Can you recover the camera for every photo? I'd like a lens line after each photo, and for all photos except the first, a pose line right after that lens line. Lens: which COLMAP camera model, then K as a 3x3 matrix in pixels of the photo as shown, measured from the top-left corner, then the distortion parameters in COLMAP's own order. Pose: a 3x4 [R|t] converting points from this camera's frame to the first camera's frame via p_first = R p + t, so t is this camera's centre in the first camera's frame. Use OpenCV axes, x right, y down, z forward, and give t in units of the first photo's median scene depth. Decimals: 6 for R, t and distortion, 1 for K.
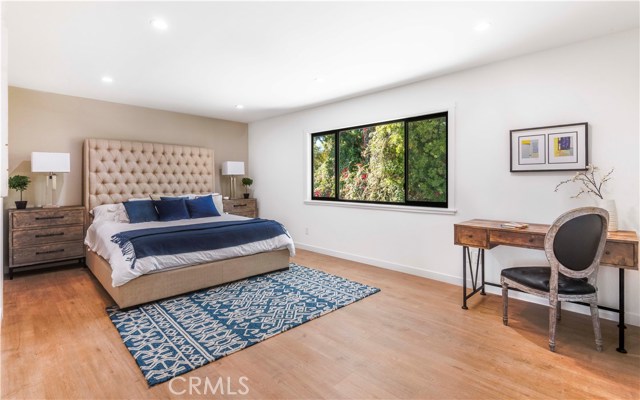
lens RADIAL K [[301.0, 0, 336.5], [0, 301.0, 181.2], [0, 0, 1]] dist [0.008642, -0.000325]
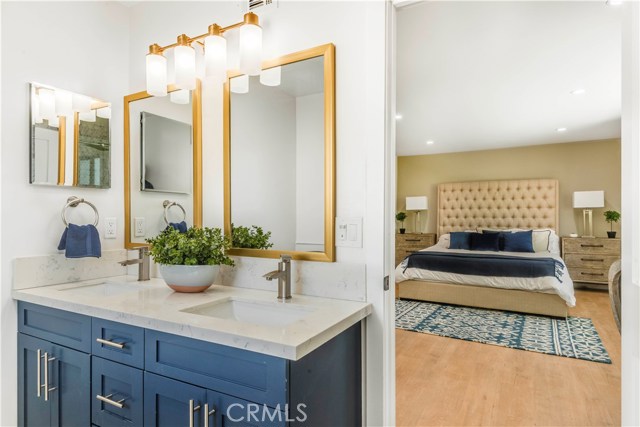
lens RADIAL K [[398.9, 0, 318.9], [0, 398.9, 213.5], [0, 0, 1]] dist [-0.005839, -0.001381]
pose [[0.241967, -0.006030, -0.970266, 0.765226], [0.004281, 0.999978, -0.005147, -0.004156], [0.970275, -0.002909, 0.241988, 0.058924]]
